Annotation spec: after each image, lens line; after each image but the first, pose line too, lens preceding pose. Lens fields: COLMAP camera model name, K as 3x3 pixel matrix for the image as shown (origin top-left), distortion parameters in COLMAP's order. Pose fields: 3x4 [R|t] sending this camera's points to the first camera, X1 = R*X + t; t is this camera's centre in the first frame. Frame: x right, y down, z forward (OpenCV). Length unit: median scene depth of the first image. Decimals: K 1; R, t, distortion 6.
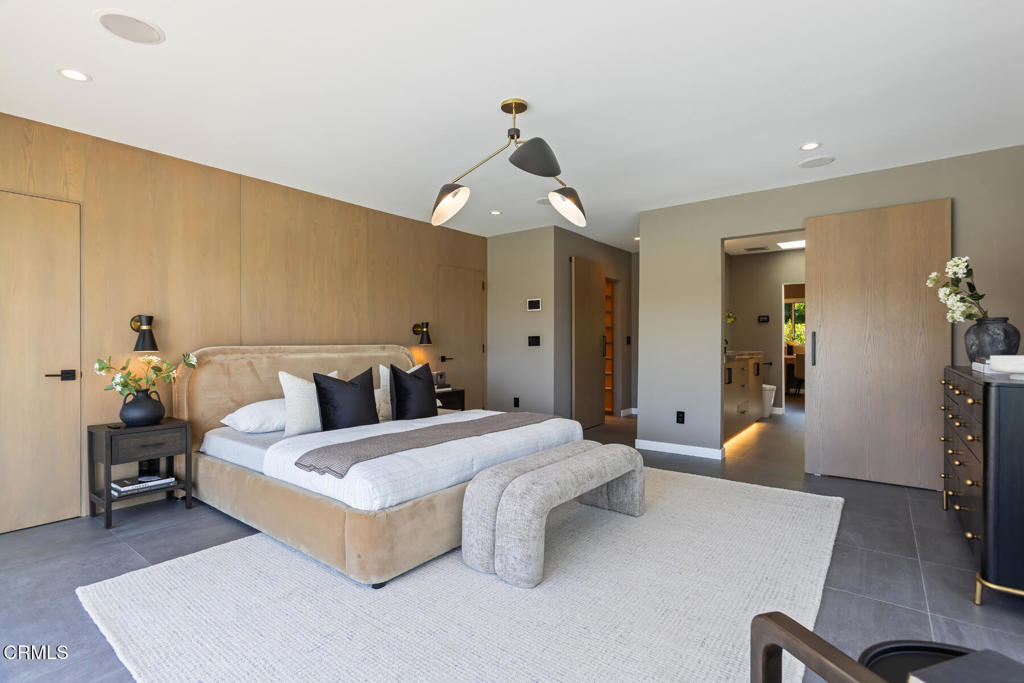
lens RADIAL K [[489.7, 0, 512.0], [0, 489.7, 341.5], [0, 0, 1]] dist [-0.029276, 0.020500]
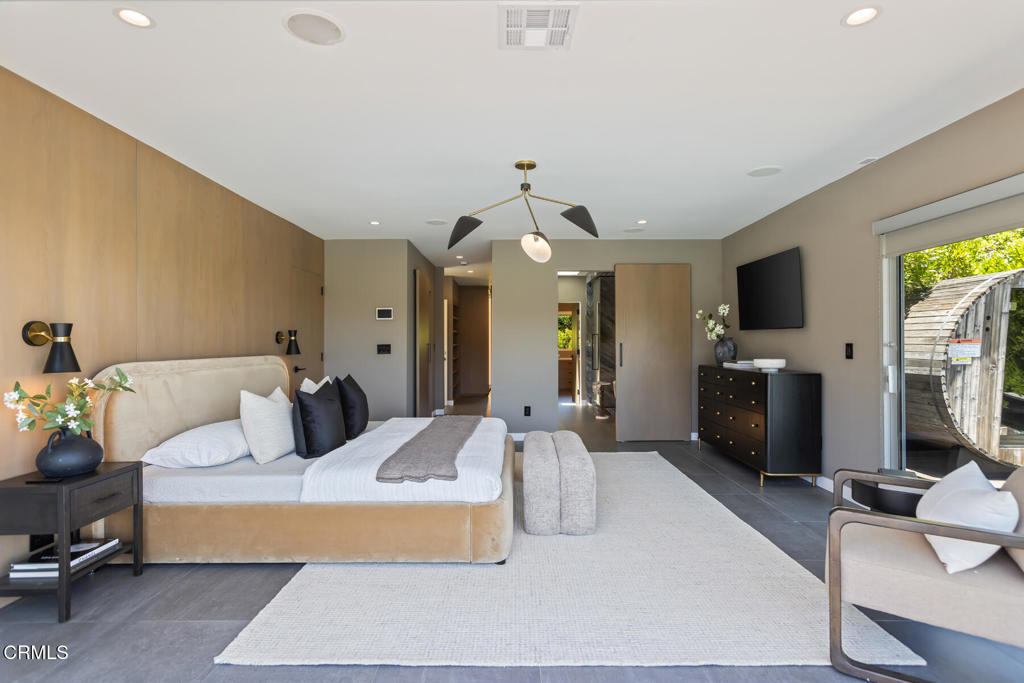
lens RADIAL K [[504.4, 0, 523.3], [0, 504.4, 344.8], [0, 0, 1]] dist [-0.004171, 0.000588]
pose [[0.786036, -0.000904, 0.618180, -0.636295], [0.000068, 0.999999, 0.001376, -0.019879], [-0.618181, -0.001039, 0.786035, -0.002233]]
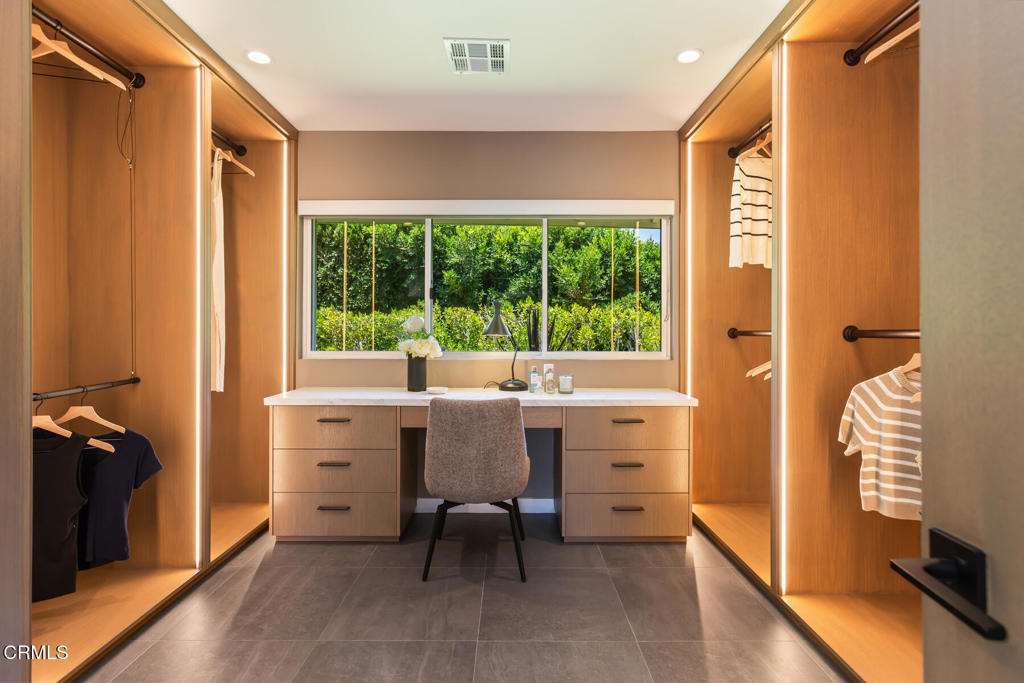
lens RADIAL K [[517.0, 0, 510.1], [0, 517.0, 332.8], [0, 0, 1]] dist [-0.015222, 0.017255]
pose [[0.797141, 0.005706, 0.603766, 1.287047], [-0.006380, 0.999979, -0.001027, -0.017444], [-0.603759, -0.003034, 0.797161, 2.155864]]
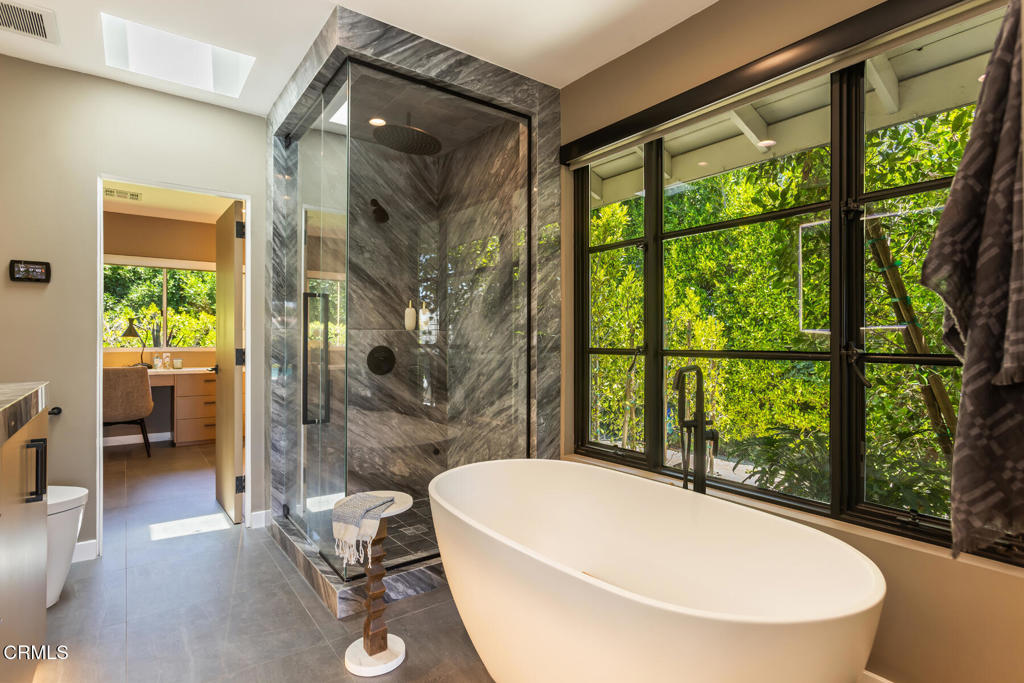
lens RADIAL K [[519.9, 0, 510.0], [0, 519.9, 348.5], [0, 0, 1]] dist [-0.024414, 0.022598]
pose [[0.279857, -0.009379, 0.959996, 0.612502], [-0.006325, 0.999913, 0.011613, -0.005113], [-0.960021, -0.009322, 0.279773, 1.319981]]
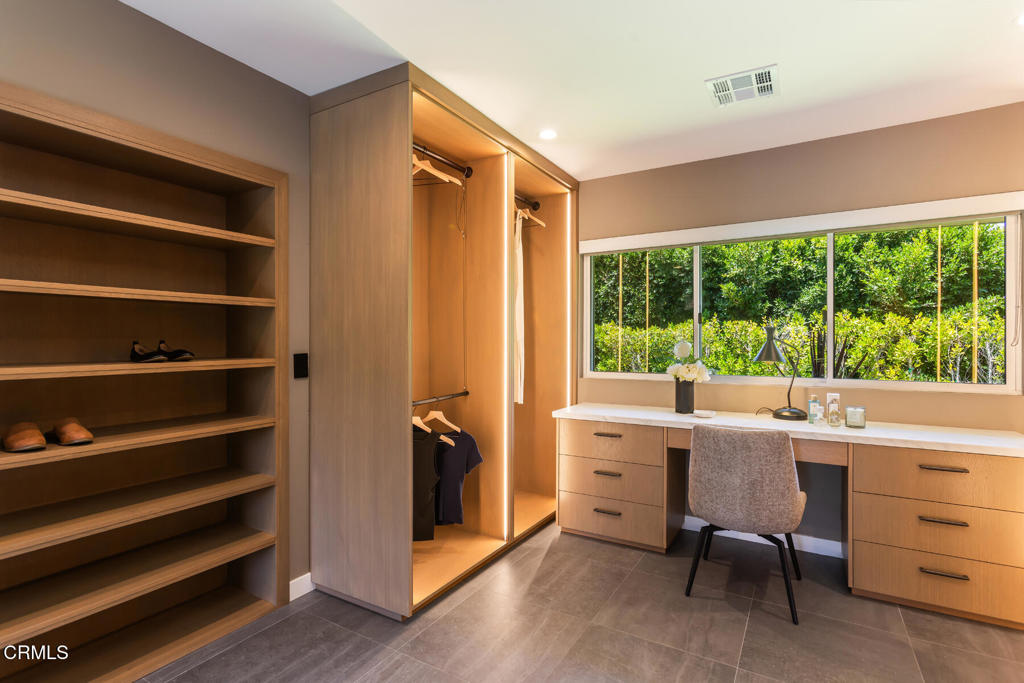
lens RADIAL K [[499.3, 0, 507.7], [0, 499.3, 337.6], [0, 0, 1]] dist [-0.012385, 0.011684]
pose [[0.994480, 0.005932, 0.104757, 1.282797], [-0.005168, 0.999958, -0.007563, -0.048835], [-0.104797, 0.006980, 0.994469, 2.087943]]
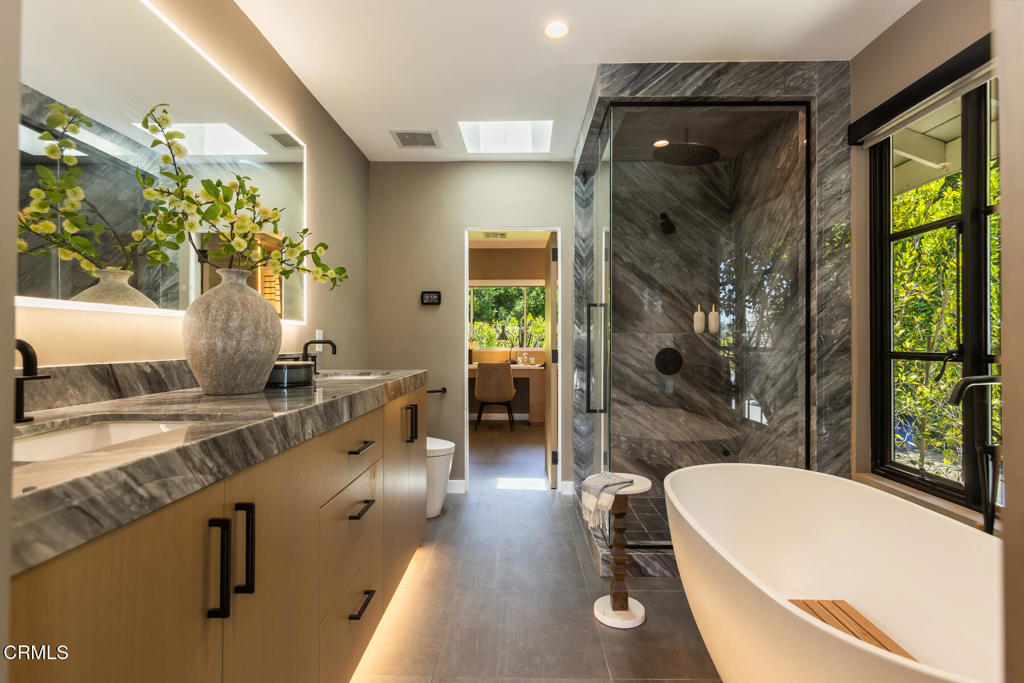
lens RADIAL K [[501.2, 0, 516.9], [0, 501.2, 351.6], [0, 0, 1]] dist [-0.002333, 0.001063]
pose [[0.802372, -0.007325, 0.596779, 0.625002], [-0.005373, 0.999795, 0.019496, -0.007896], [-0.596800, -0.018850, 0.802169, 1.189051]]
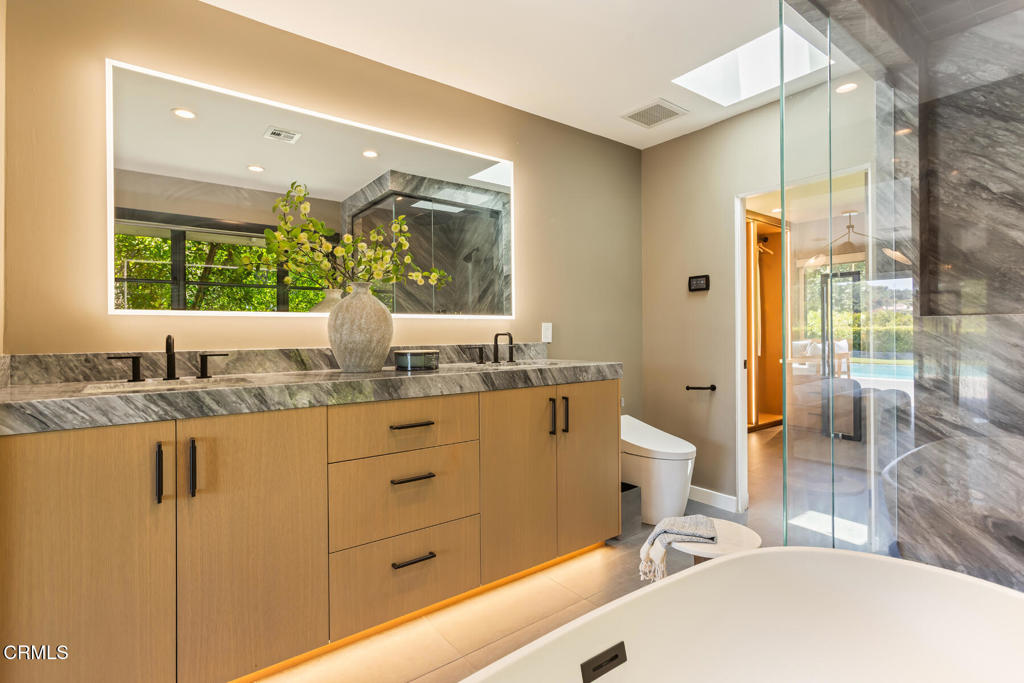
lens RADIAL K [[489.7, 0, 512.0], [0, 489.7, 341.5], [0, 0, 1]] dist [-0.029276, 0.020500]
pose [[0.962901, -0.001292, -0.269851, 1.031178], [0.005836, 0.999854, 0.016038, -0.006611], [0.269791, -0.017018, 0.962768, 1.173285]]
